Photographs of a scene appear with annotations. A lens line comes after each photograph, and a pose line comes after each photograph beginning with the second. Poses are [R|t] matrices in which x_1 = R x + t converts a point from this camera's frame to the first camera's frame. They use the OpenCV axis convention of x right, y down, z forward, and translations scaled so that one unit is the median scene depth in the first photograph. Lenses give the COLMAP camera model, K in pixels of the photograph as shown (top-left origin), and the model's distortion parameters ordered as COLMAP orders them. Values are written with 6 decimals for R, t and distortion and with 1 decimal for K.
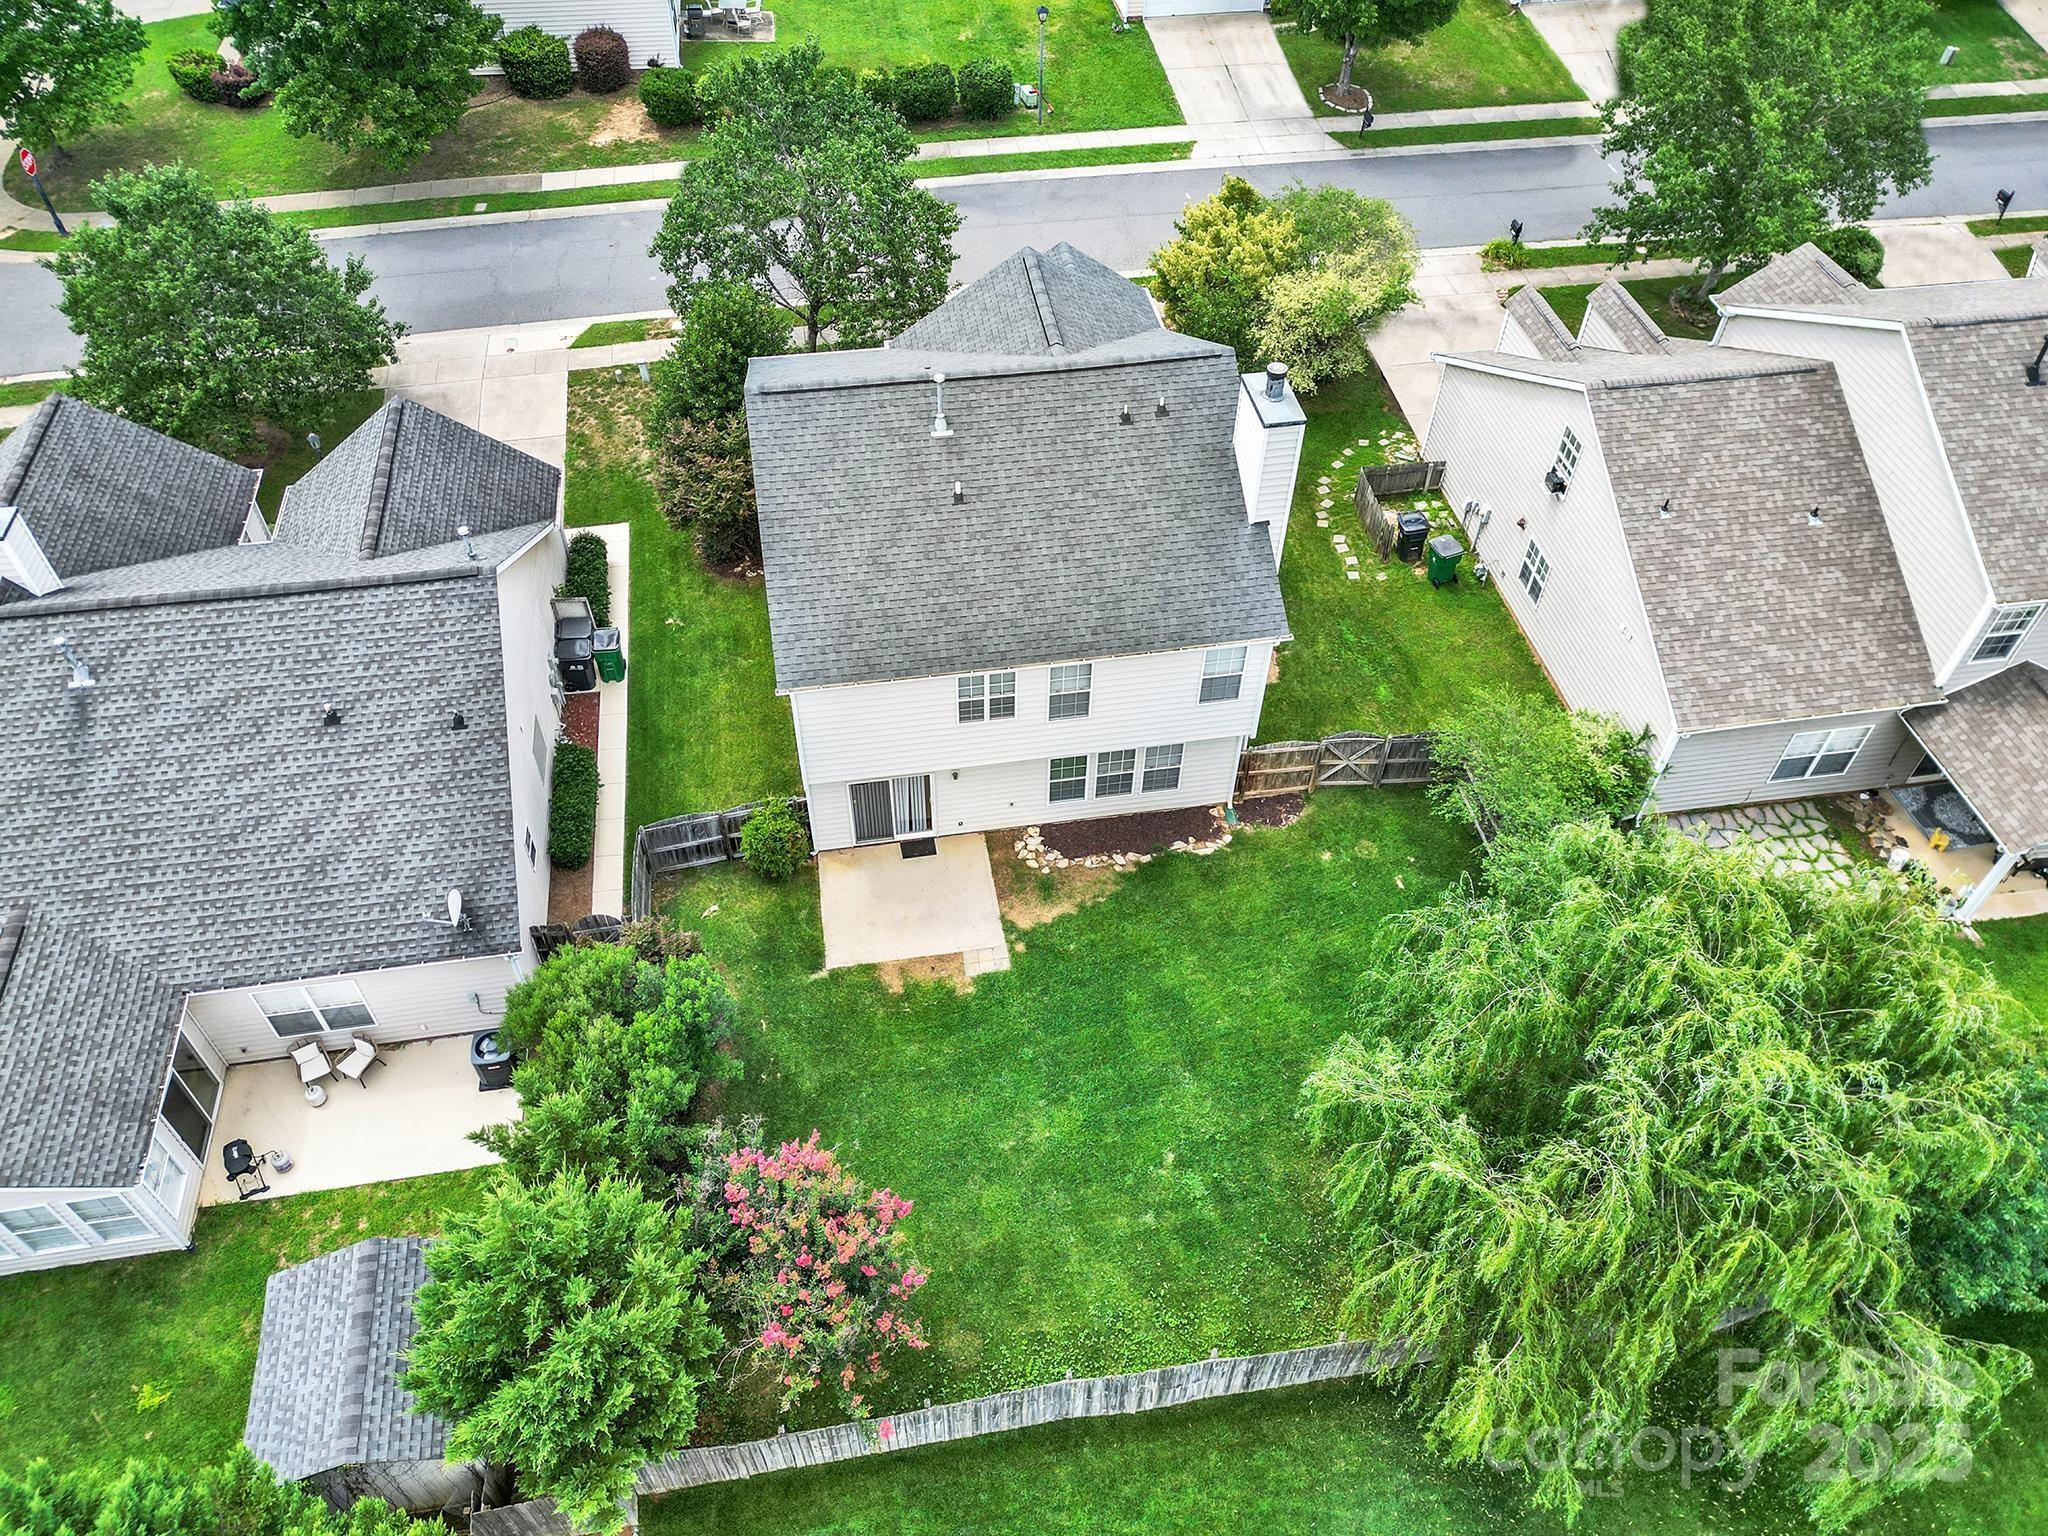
lens RADIAL K [[1455.8, 0, 1024.0], [0, 1455.8, 768.0], [0, 0, 1]] dist [0.055073, -0.051880]
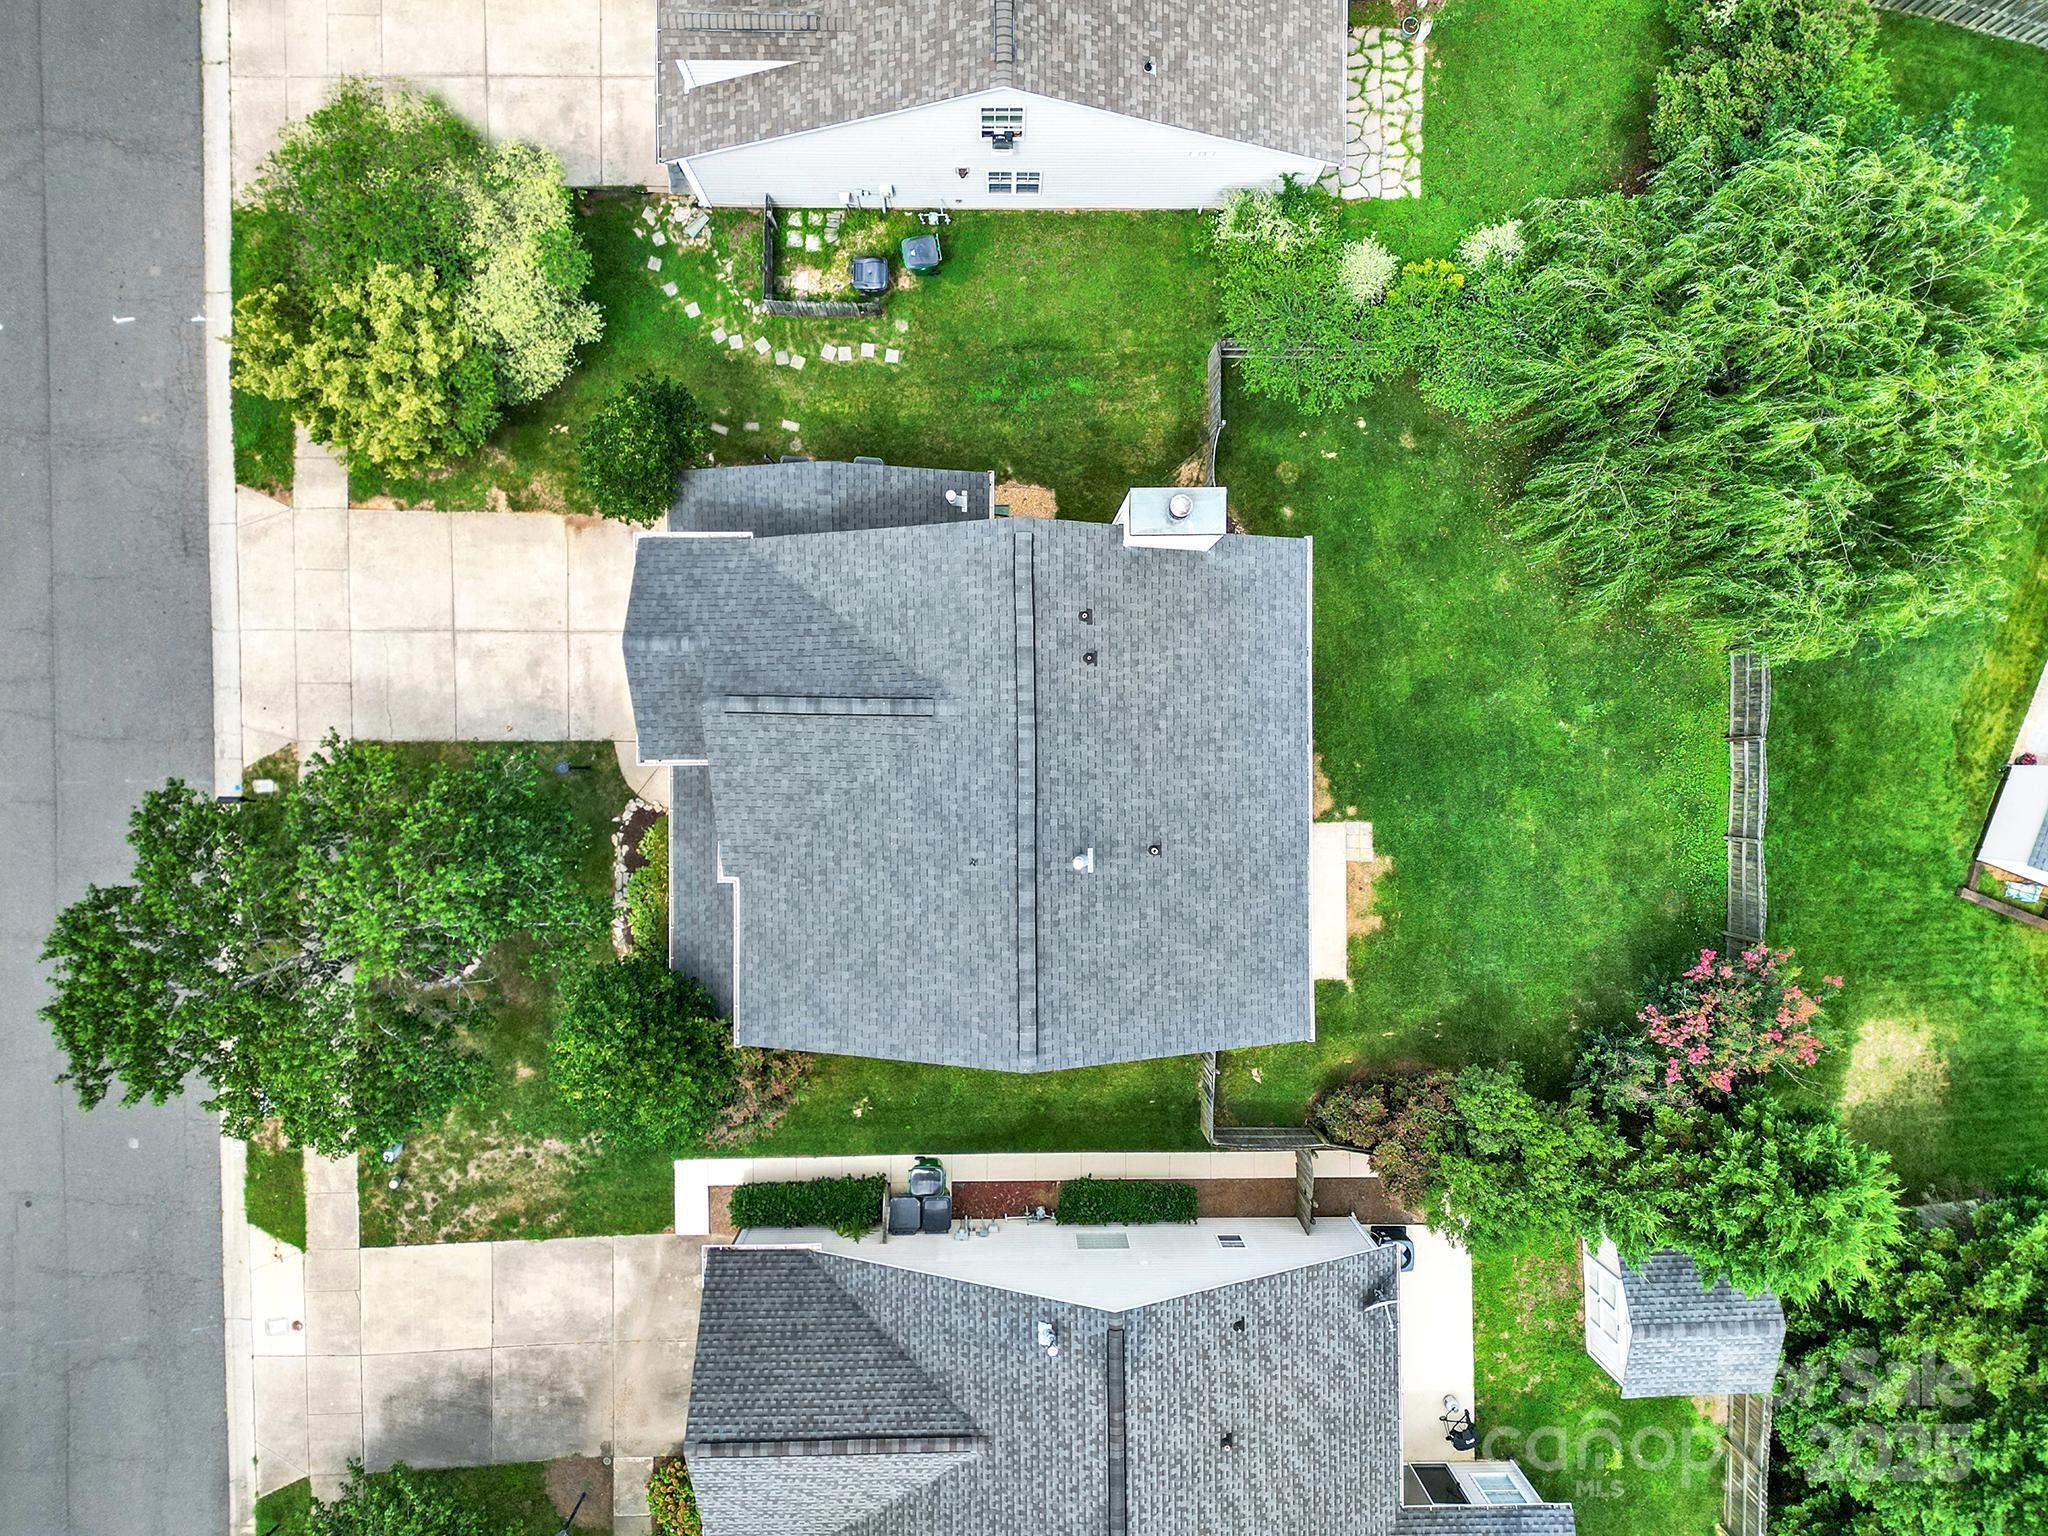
lens RADIAL K [[1462.3, 0, 1024.0], [0, 1462.3, 768.0], [0, 0, 1]] dist [0.038001, -0.025731]
pose [[0.159968, -0.986836, -0.023756, 0.016872], [0.718035, 0.099813, 0.688813, -0.863450], [-0.677375, -0.127245, 0.724550, 0.352099]]
